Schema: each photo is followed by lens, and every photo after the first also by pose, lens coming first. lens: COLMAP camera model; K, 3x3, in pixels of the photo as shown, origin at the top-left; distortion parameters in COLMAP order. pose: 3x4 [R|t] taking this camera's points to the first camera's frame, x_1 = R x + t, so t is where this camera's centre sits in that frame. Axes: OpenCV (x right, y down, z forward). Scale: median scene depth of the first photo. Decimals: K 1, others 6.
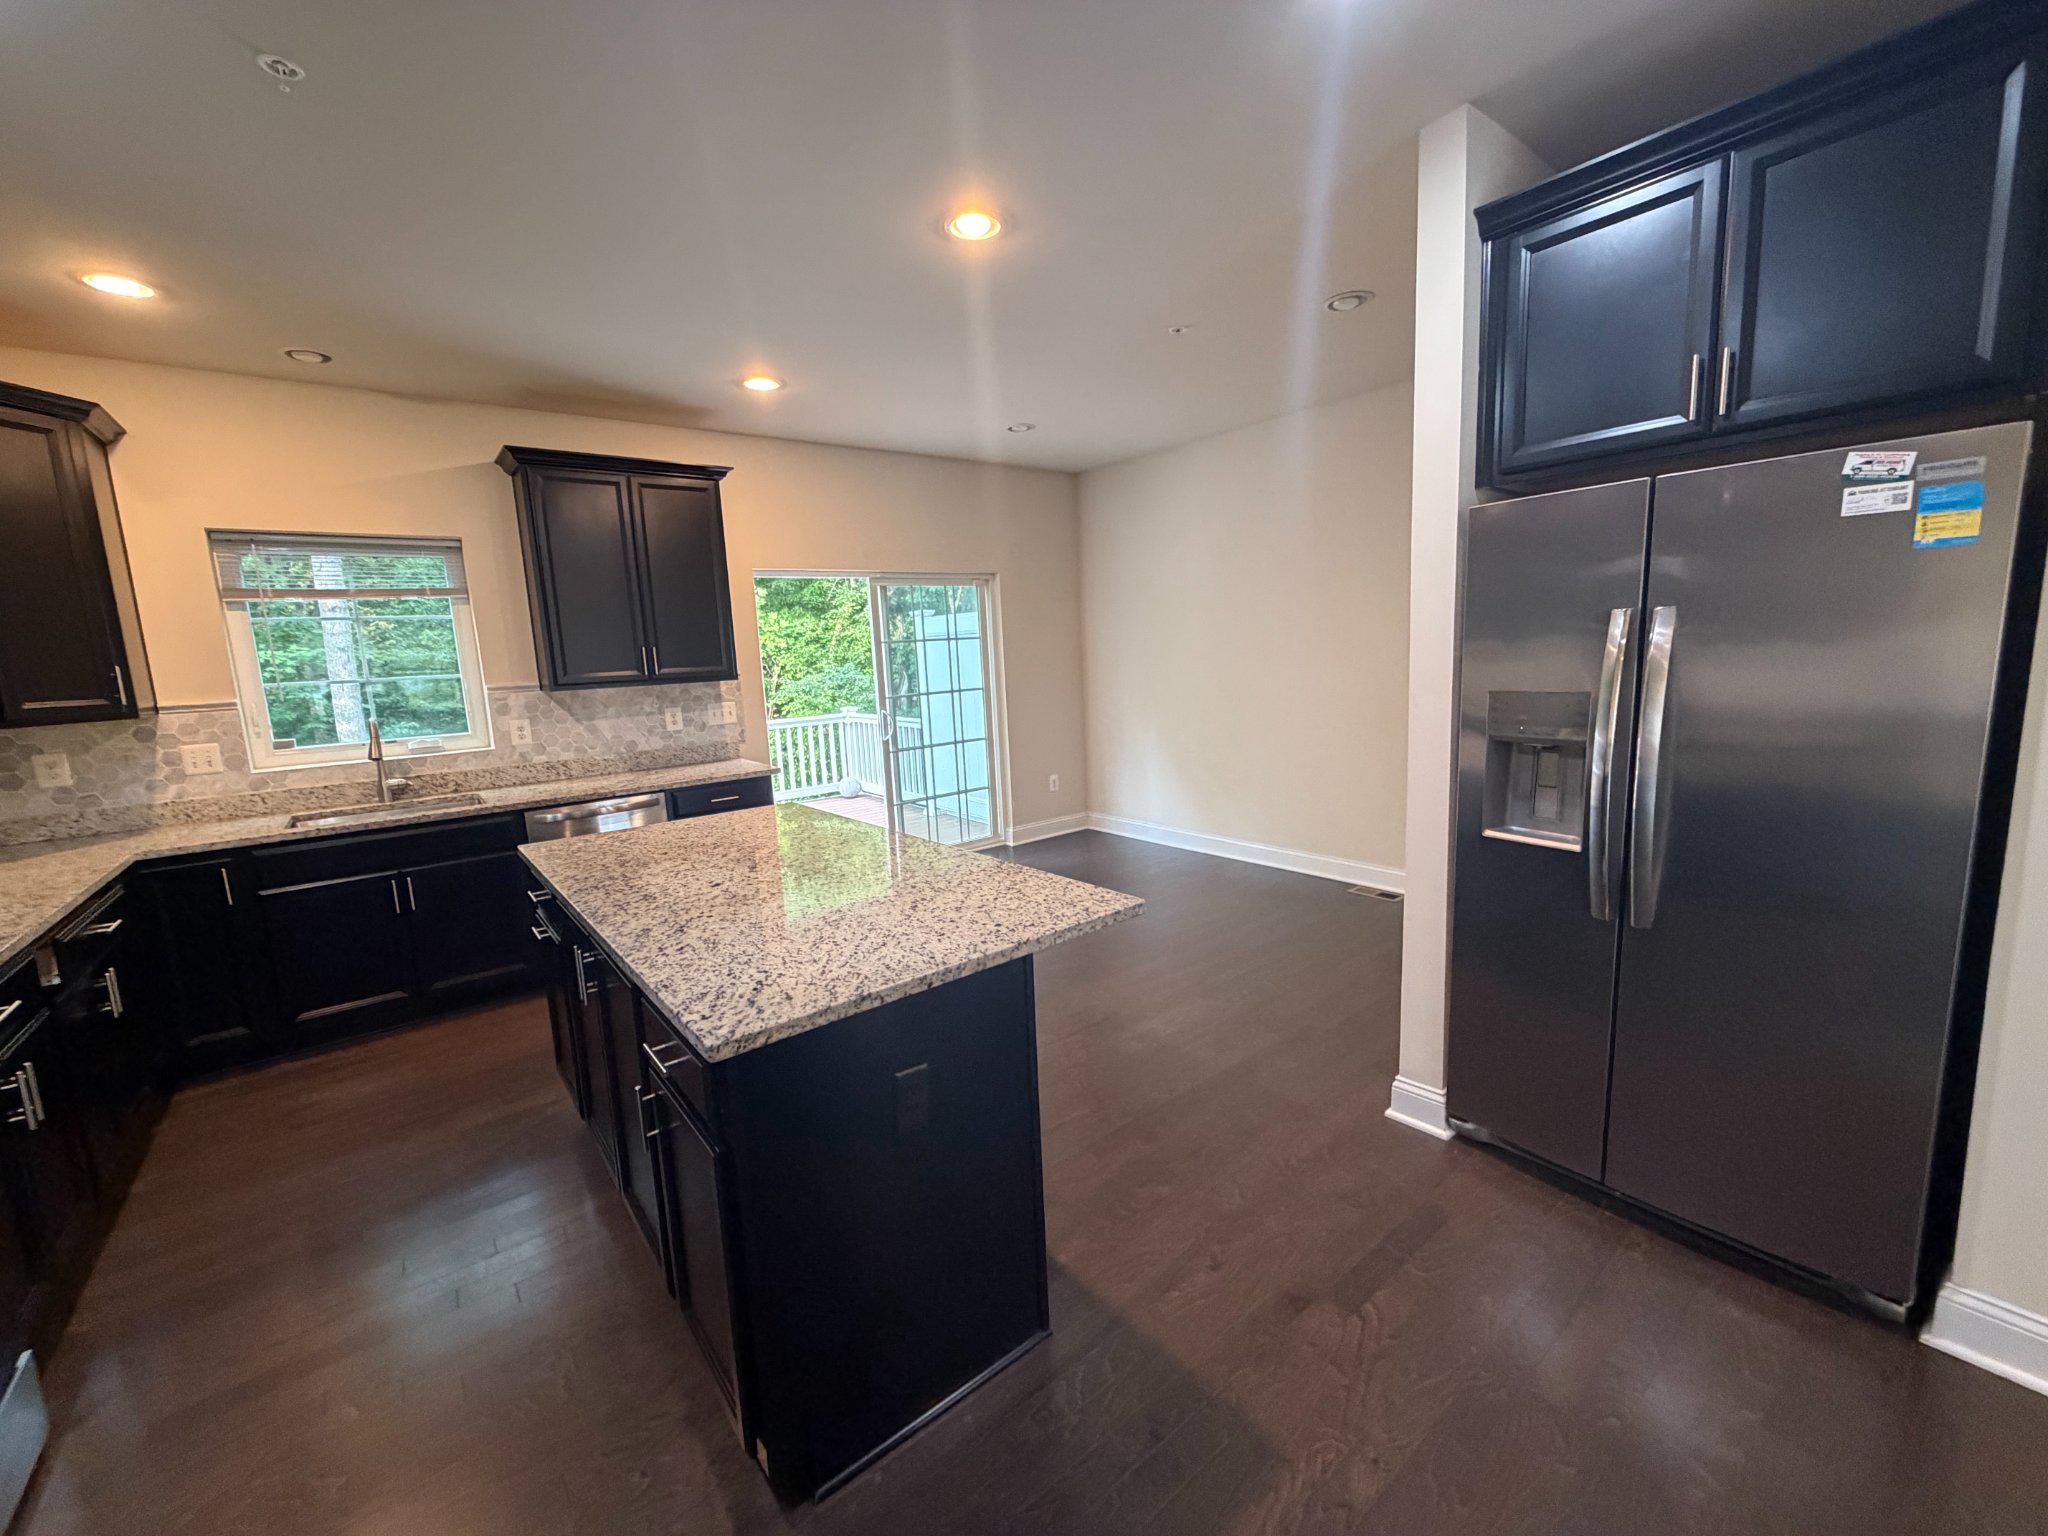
lens RADIAL K [[821.3, 0, 1019.4], [0, 821.3, 772.4], [0, 0, 1]] dist [-0.000923, -0.000107]
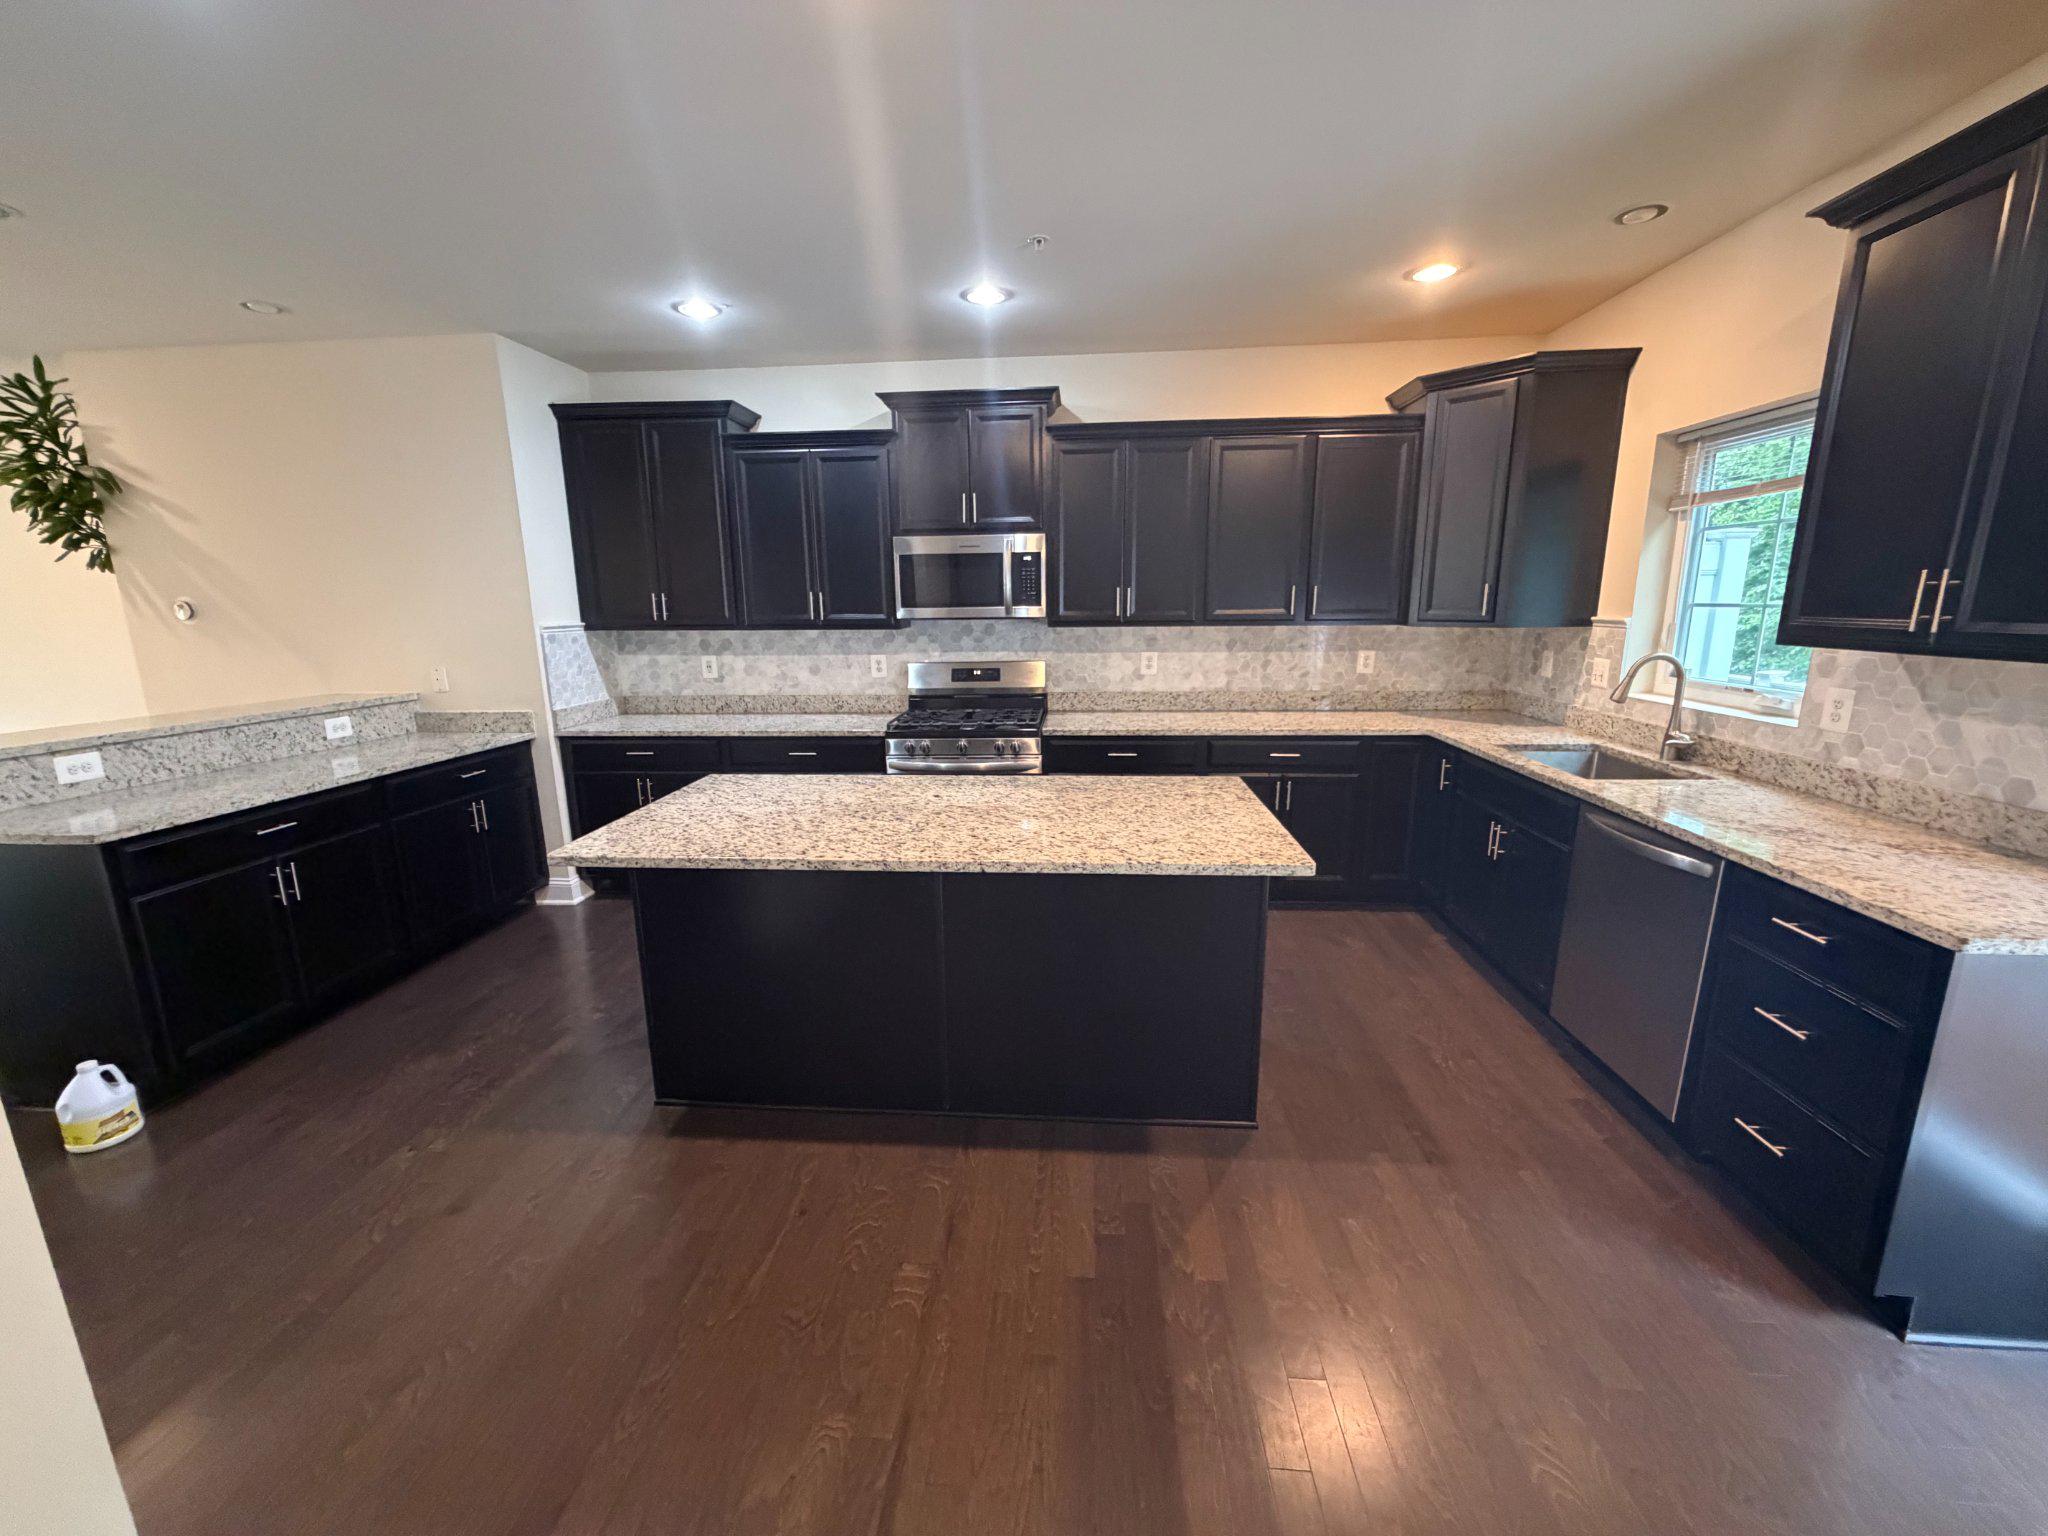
lens RADIAL K [[821.3, 0, 1021.2], [0, 821.3, 767.1], [0, 0, 1]] dist [-0.000923, -0.000107]
pose [[-0.679134, 0.204372, -0.704989, 0.264488], [-0.064442, 0.940147, 0.334621, -0.209744], [0.731180, 0.272684, -0.625315, 1.176861]]
